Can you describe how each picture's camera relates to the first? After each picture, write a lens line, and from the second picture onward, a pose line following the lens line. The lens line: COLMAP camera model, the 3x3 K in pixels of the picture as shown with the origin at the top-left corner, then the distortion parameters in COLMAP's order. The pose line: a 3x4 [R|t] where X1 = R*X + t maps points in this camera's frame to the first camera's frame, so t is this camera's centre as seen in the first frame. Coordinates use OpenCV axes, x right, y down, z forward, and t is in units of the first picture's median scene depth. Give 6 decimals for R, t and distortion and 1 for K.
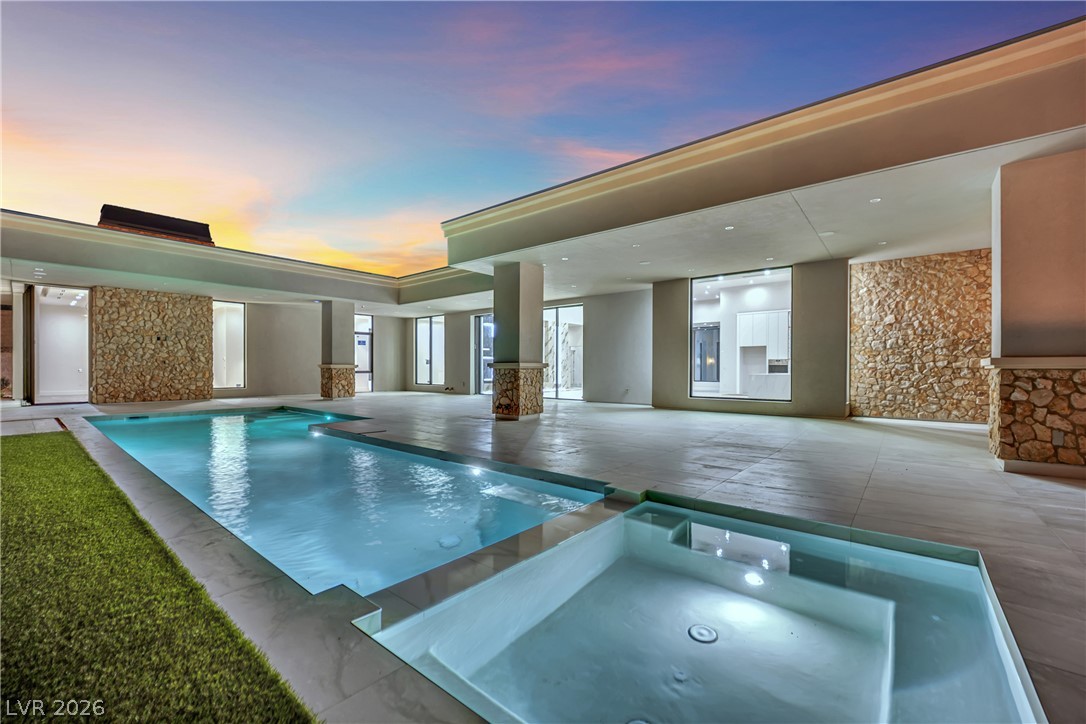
lens RADIAL K [[446.1, 0, 542.2], [0, 446.1, 364.0], [0, 0, 1]] dist [-0.017570, 0.000338]
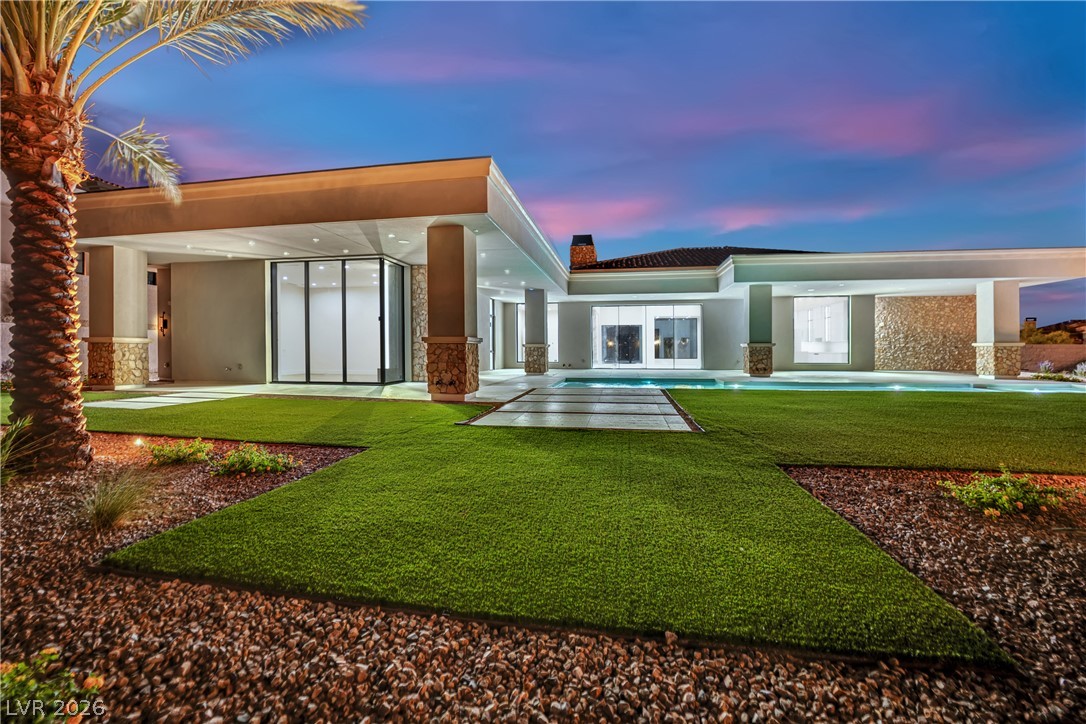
lens RADIAL K [[446.1, 0, 558.7], [0, 446.1, 336.1], [0, 0, 1]] dist [-0.017570, 0.000338]
pose [[0.864141, 0.016000, 0.502996, -1.215655], [-0.004350, 0.999695, -0.024325, 0.010704], [-0.503231, 0.018832, 0.863946, -0.053510]]
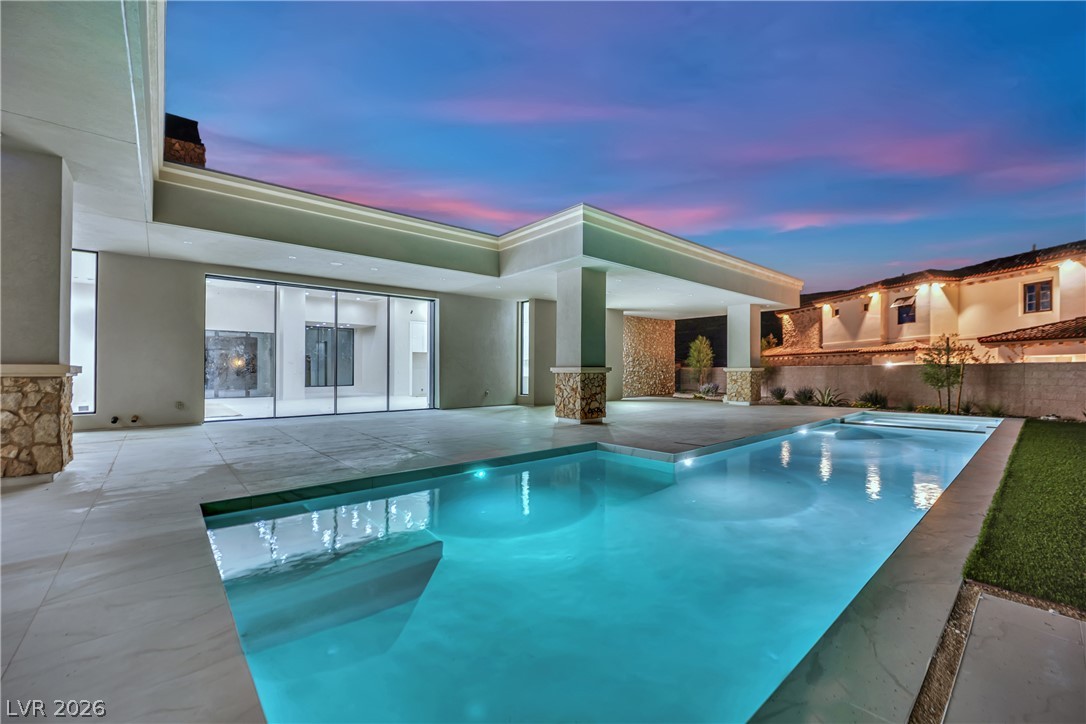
lens RADIAL K [[446.1, 0, 537.7], [0, 446.1, 366.5], [0, 0, 1]] dist [-0.017570, 0.000338]
pose [[0.178389, 0.008658, 0.983922, -0.841830], [-0.005189, 0.999956, -0.007858, 0.003383], [-0.983946, -0.003704, 0.178426, 0.724660]]
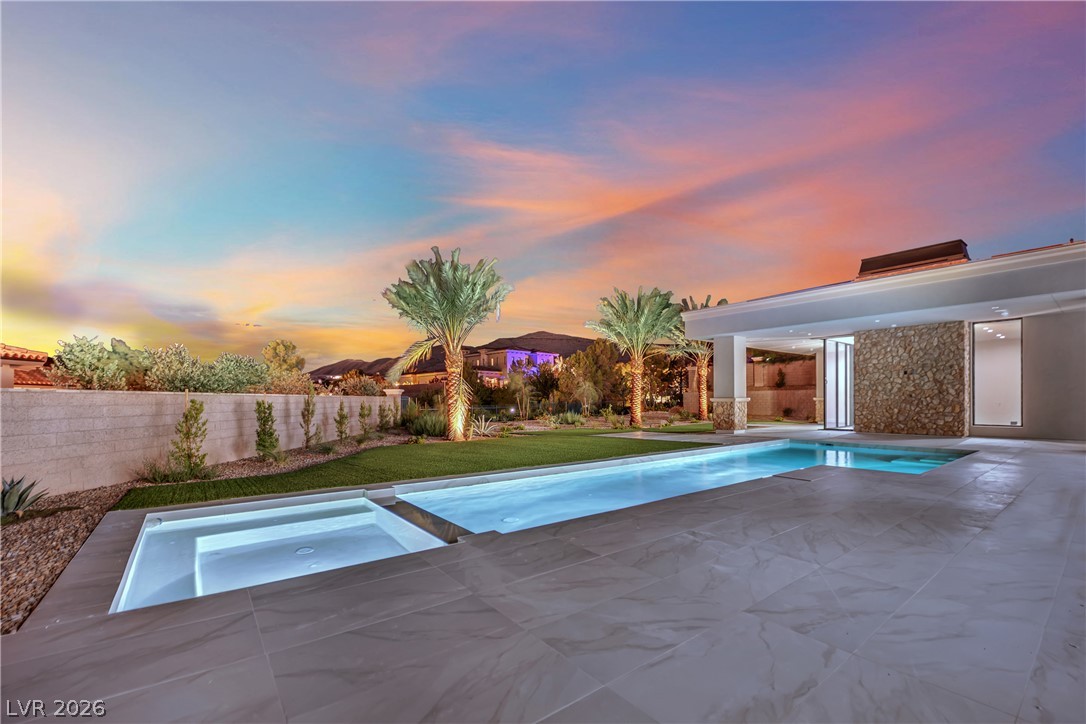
lens RADIAL K [[446.1, 0, 536.5], [0, 446.1, 412.0], [0, 0, 1]] dist [-0.017570, 0.000338]
pose [[-0.212488, 0.026005, -0.976817, 0.325208], [0.012837, 0.999634, 0.023820, -0.001720], [0.977079, -0.007478, -0.212745, 0.399051]]
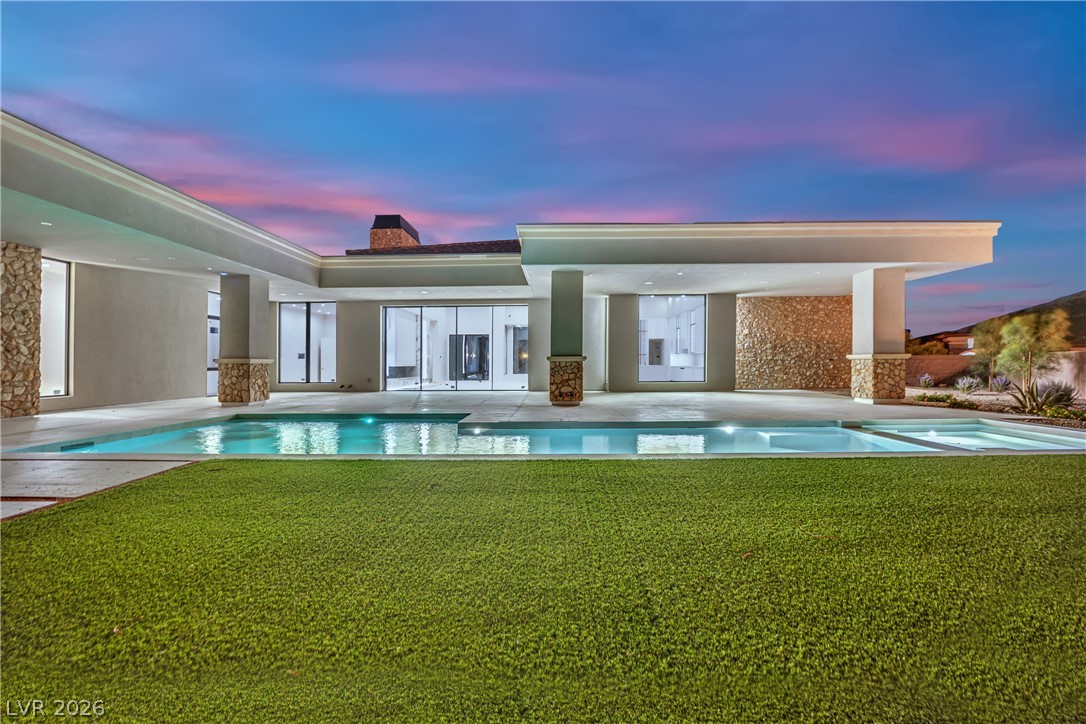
lens RADIAL K [[446.1, 0, 546.9], [0, 446.1, 357.5], [0, 0, 1]] dist [-0.017570, 0.000338]
pose [[0.782800, 0.001541, 0.622272, -0.644693], [0.001722, 0.999988, -0.004642, 0.004279], [-0.622271, 0.004705, 0.782787, 0.097772]]
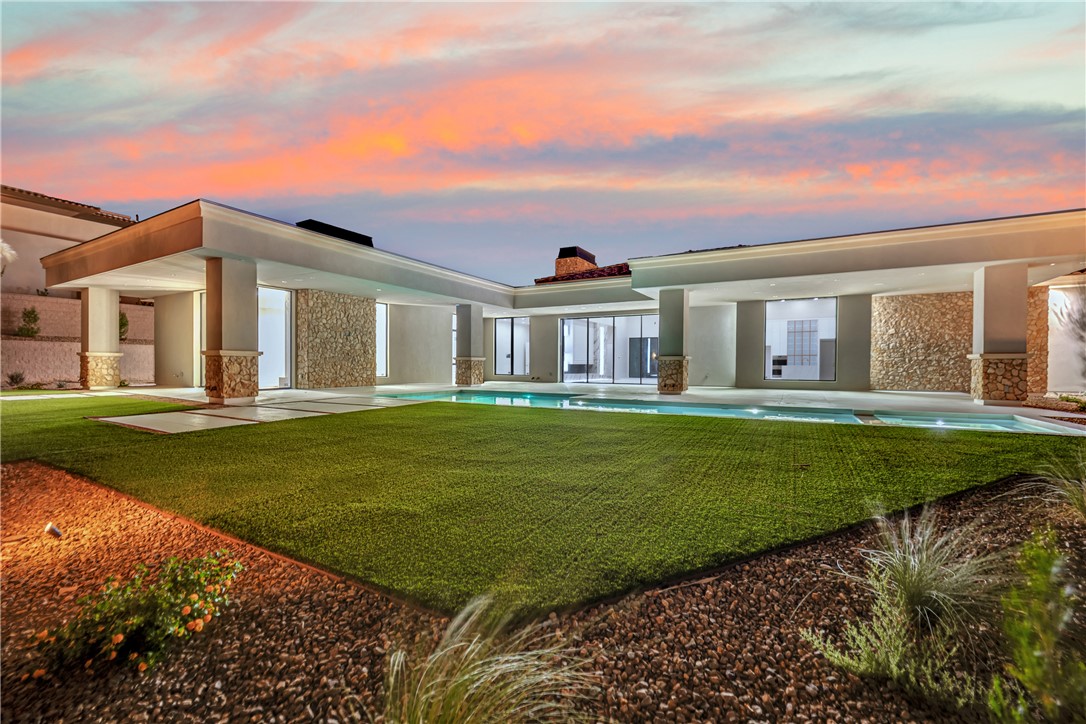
lens RADIAL K [[446.1, 0, 548.2], [0, 446.1, 364.5], [0, 0, 1]] dist [-0.017570, 0.000338]
pose [[0.982869, 0.002831, 0.184282, -0.578768], [-0.004624, 0.999946, 0.009298, 0.010847], [-0.184245, -0.009991, 0.982830, -0.292521]]
